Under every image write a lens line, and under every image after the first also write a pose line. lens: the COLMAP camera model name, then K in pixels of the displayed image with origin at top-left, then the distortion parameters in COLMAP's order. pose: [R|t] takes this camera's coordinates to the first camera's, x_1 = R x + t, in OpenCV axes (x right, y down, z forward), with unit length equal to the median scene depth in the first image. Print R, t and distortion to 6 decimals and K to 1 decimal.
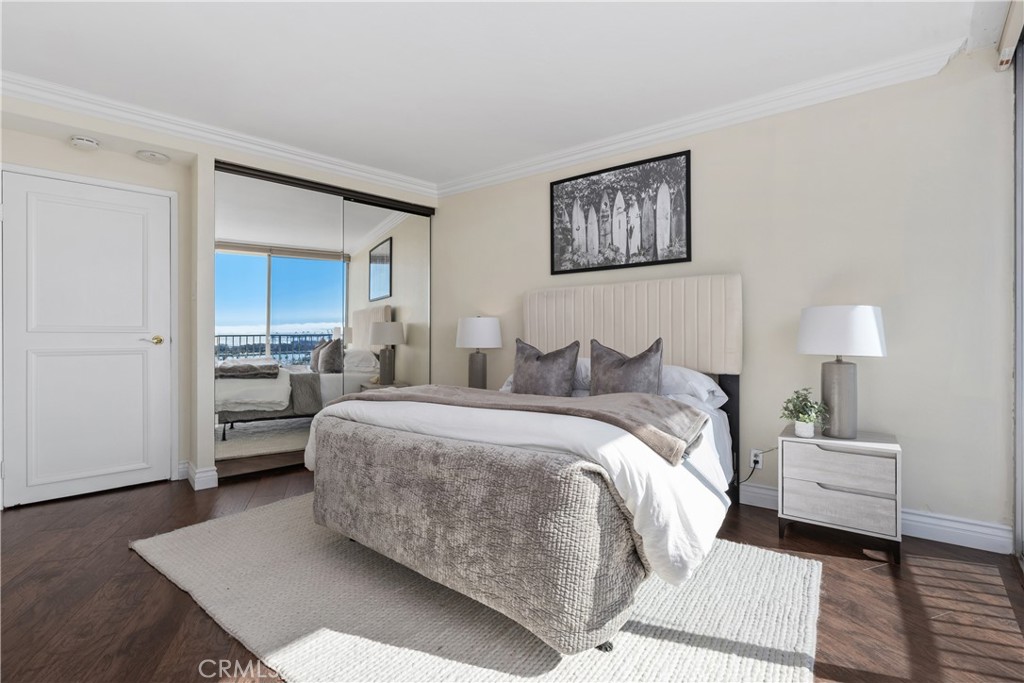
lens RADIAL K [[471.7, 0, 520.2], [0, 471.7, 332.1], [0, 0, 1]] dist [-0.003797, -0.000379]
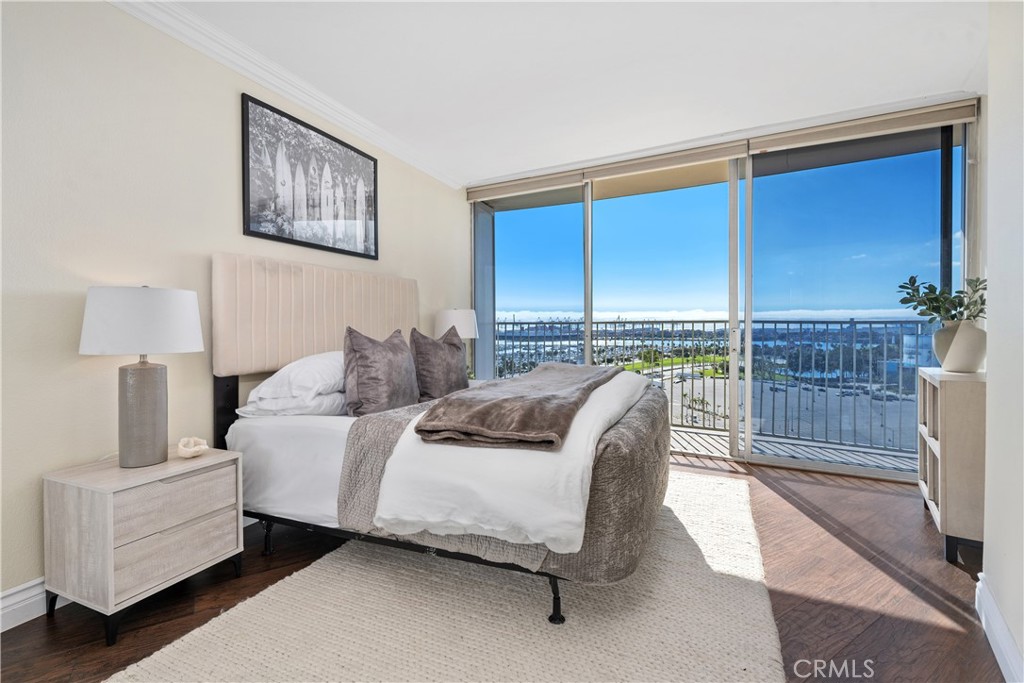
lens RADIAL K [[471.7, 0, 487.5], [0, 471.7, 333.5], [0, 0, 1]] dist [-0.003797, -0.000379]
pose [[-0.193549, -0.008760, 0.981051, -0.700882], [-0.002559, 0.999961, 0.008424, 0.011823], [-0.981087, -0.000880, -0.193564, 0.859004]]
